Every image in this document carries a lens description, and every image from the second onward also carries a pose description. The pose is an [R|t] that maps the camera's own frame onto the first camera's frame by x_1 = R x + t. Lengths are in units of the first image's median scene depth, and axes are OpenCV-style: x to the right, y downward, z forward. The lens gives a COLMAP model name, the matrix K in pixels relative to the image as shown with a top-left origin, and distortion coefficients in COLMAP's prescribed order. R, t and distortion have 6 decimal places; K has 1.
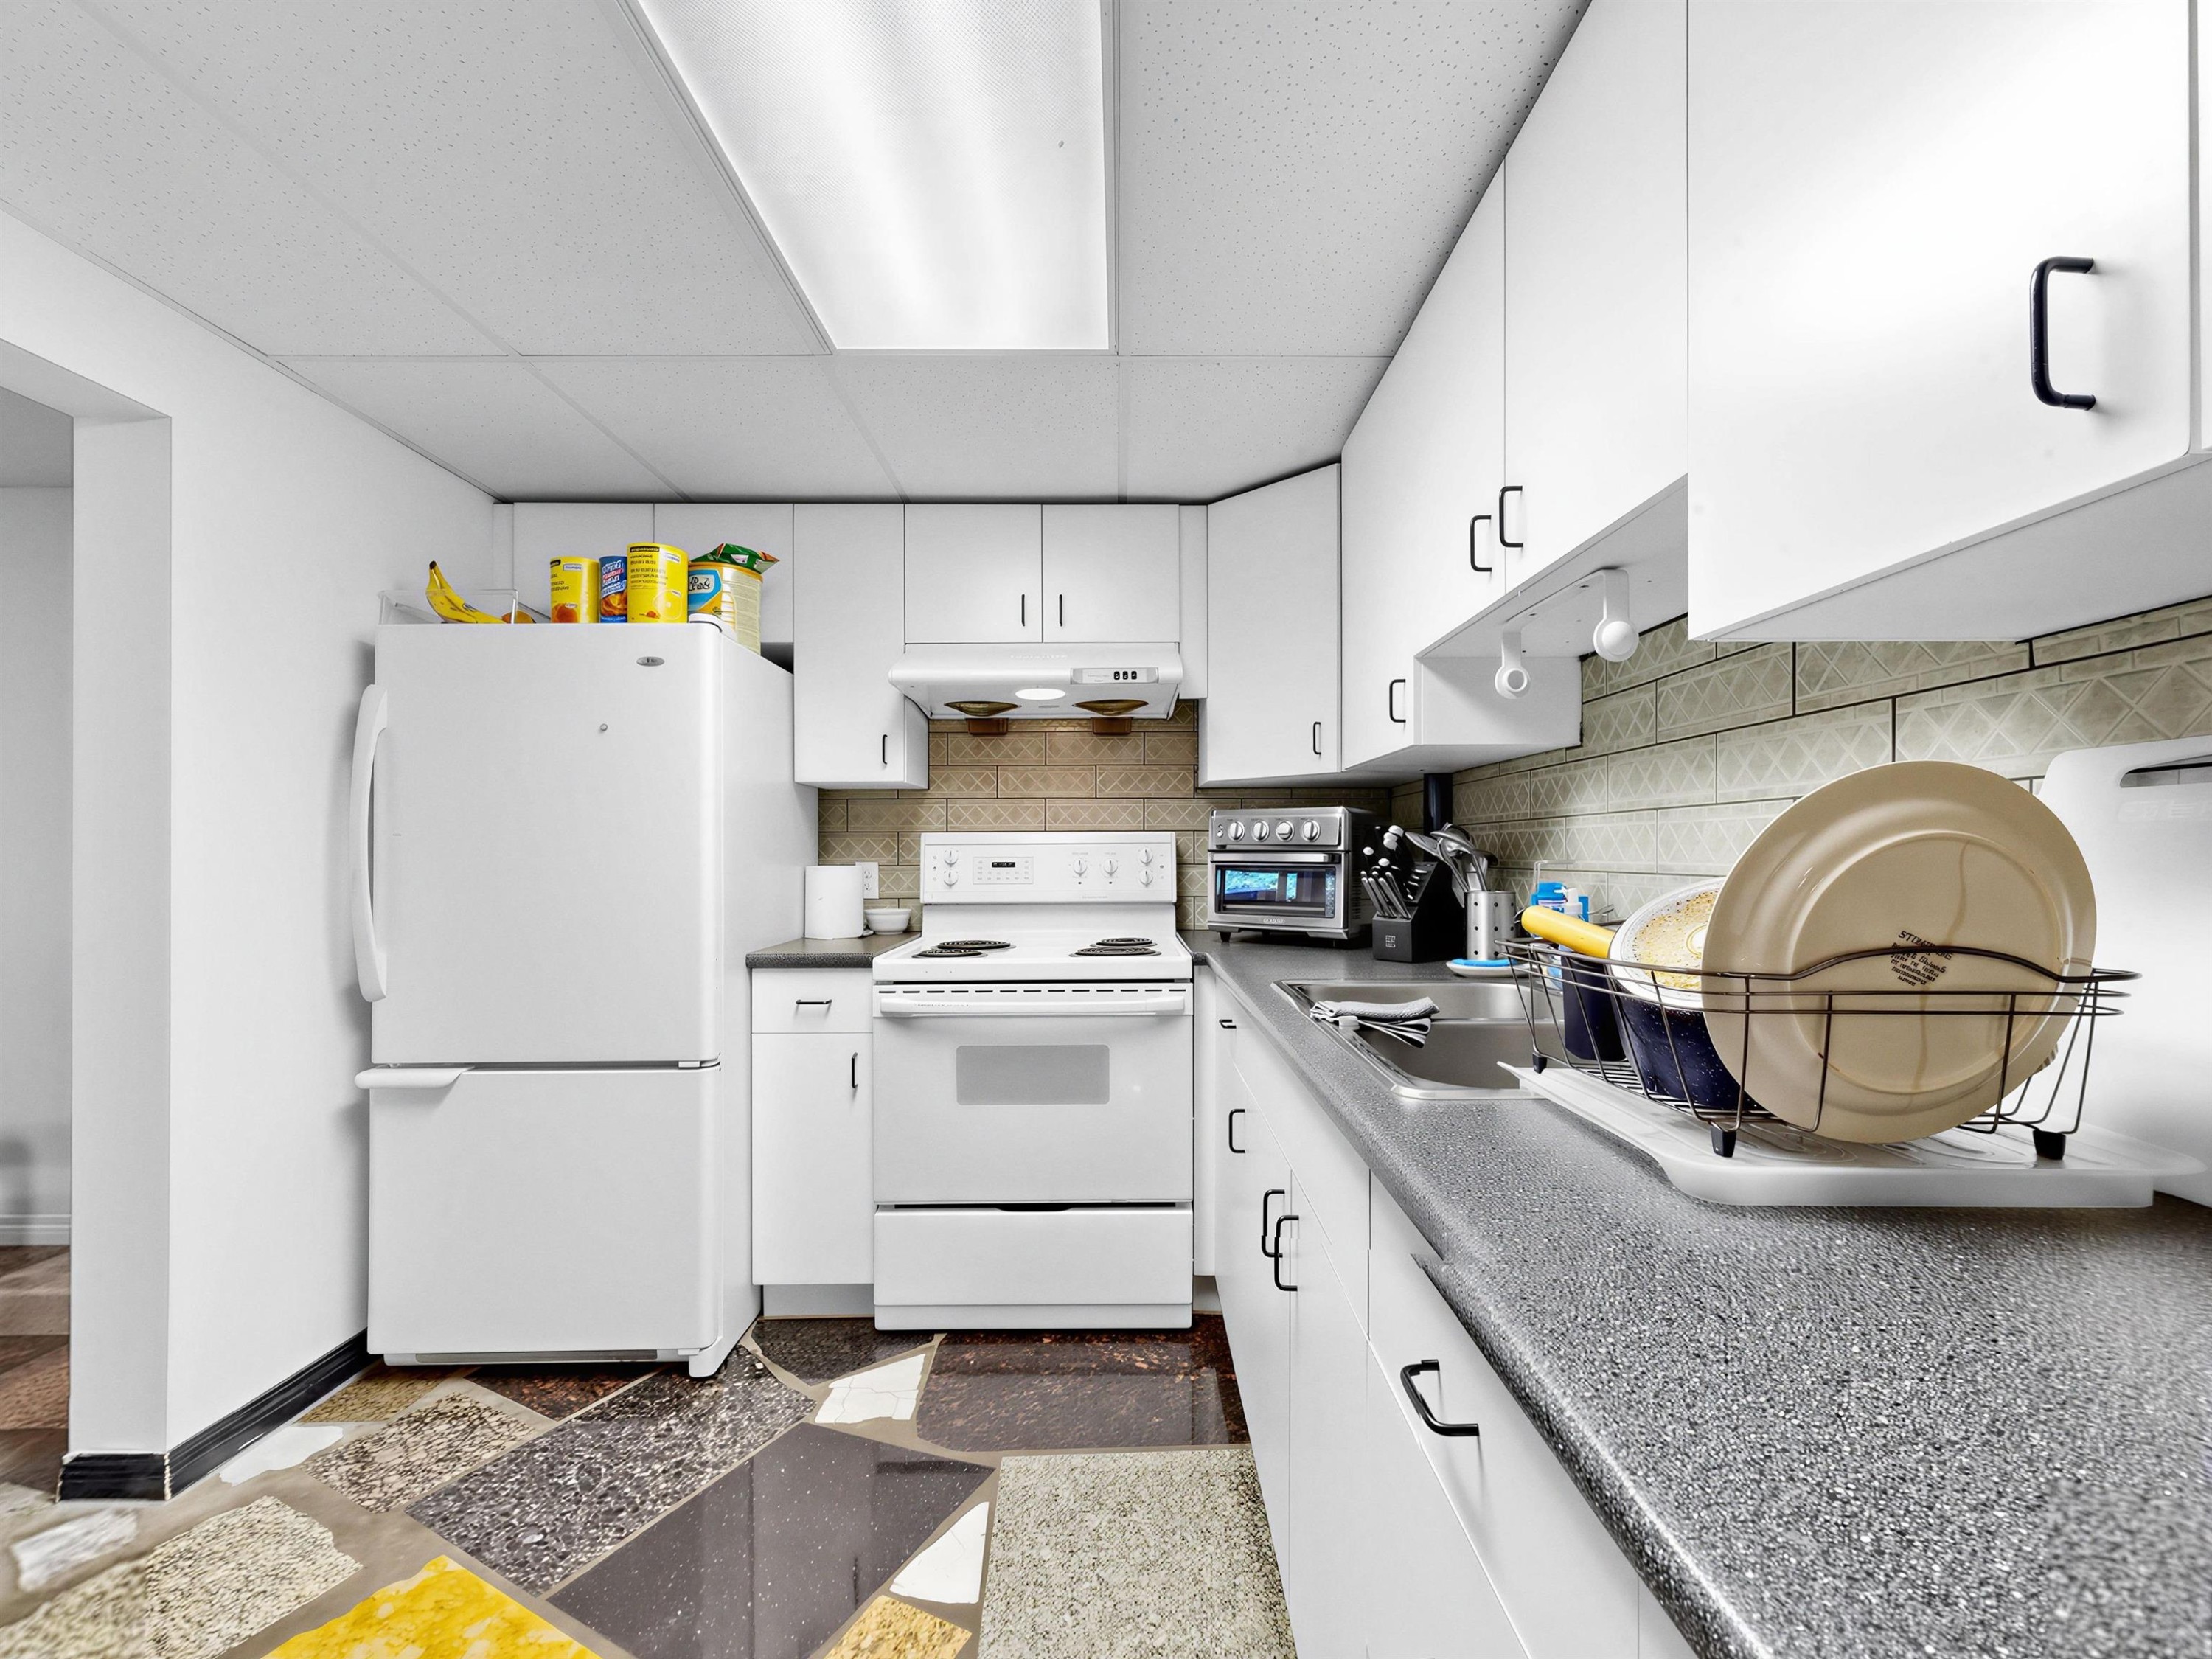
lens RADIAL K [[962.5, 0, 1107.4], [0, 962.5, 842.4], [0, 0, 1]] dist [-0.003354, 0.000042]
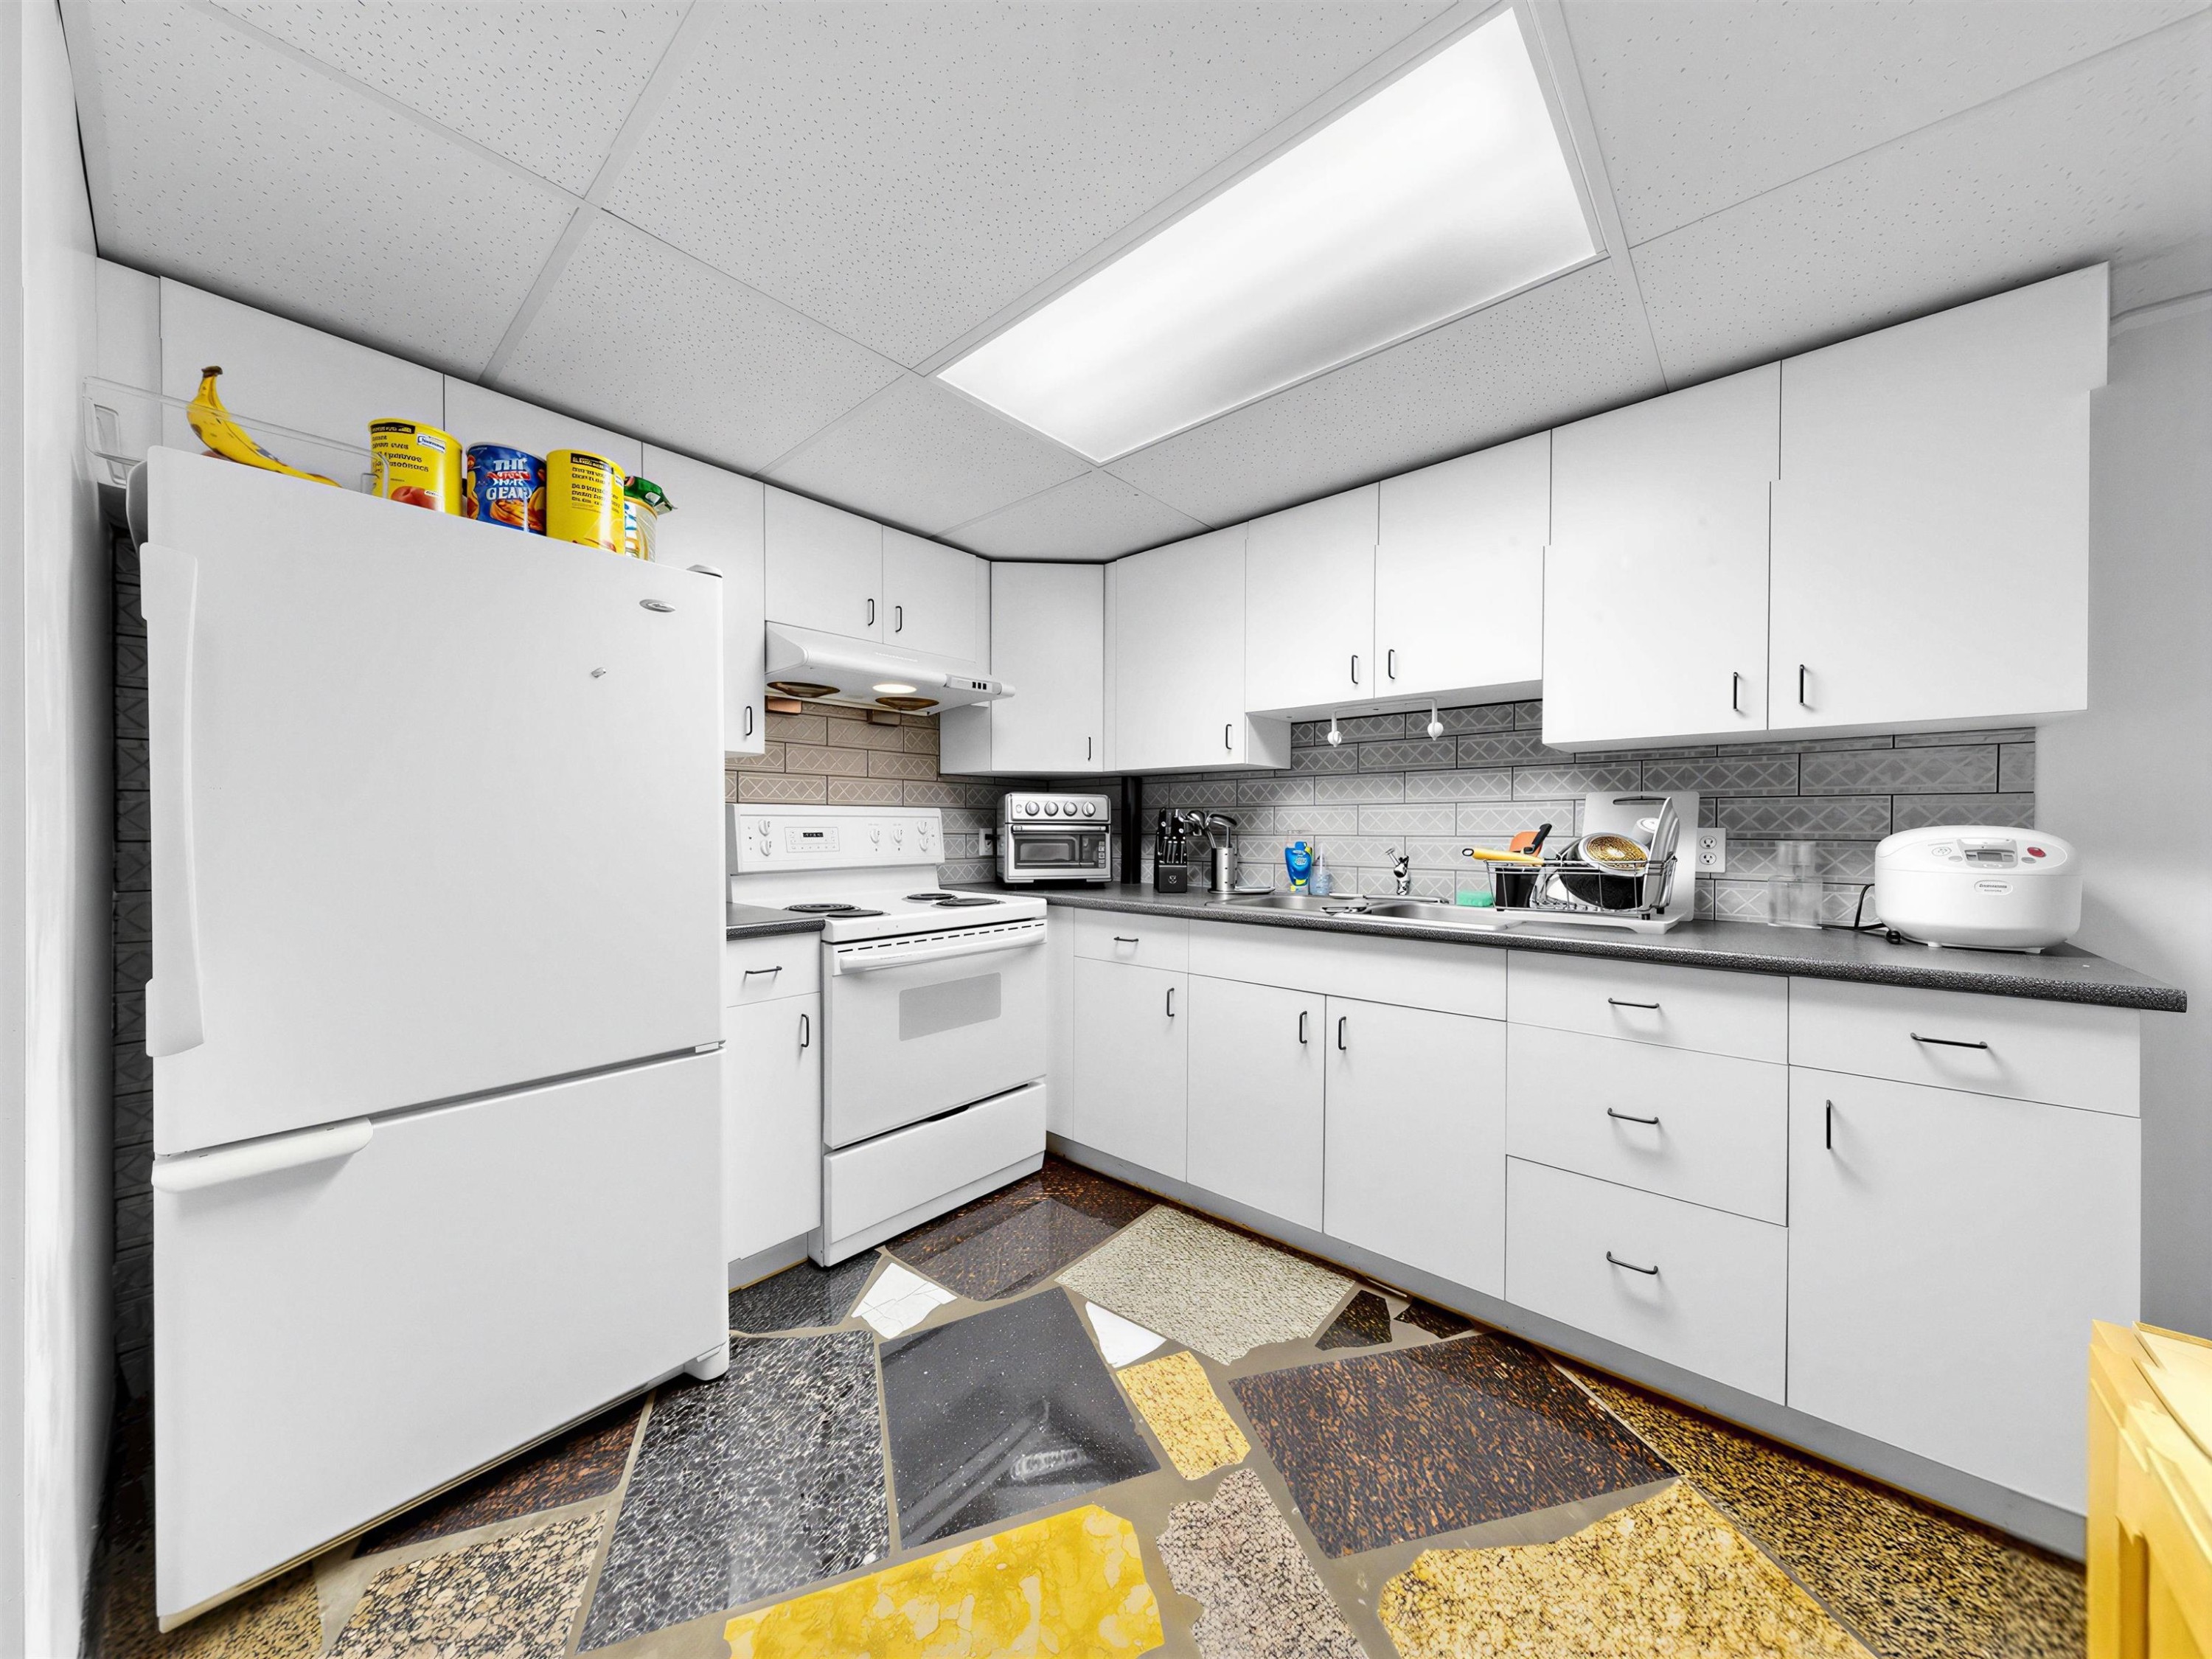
lens RADIAL K [[790.0, 0, 1106.4], [0, 790.0, 832.4], [0, 0, 1]] dist [-0.000718, -0.000173]
pose [[0.650839, -0.002109, 0.759213, -0.724983], [-0.011509, 0.999854, 0.012643, 0.006623], [-0.759129, -0.016966, 0.650719, 0.201089]]
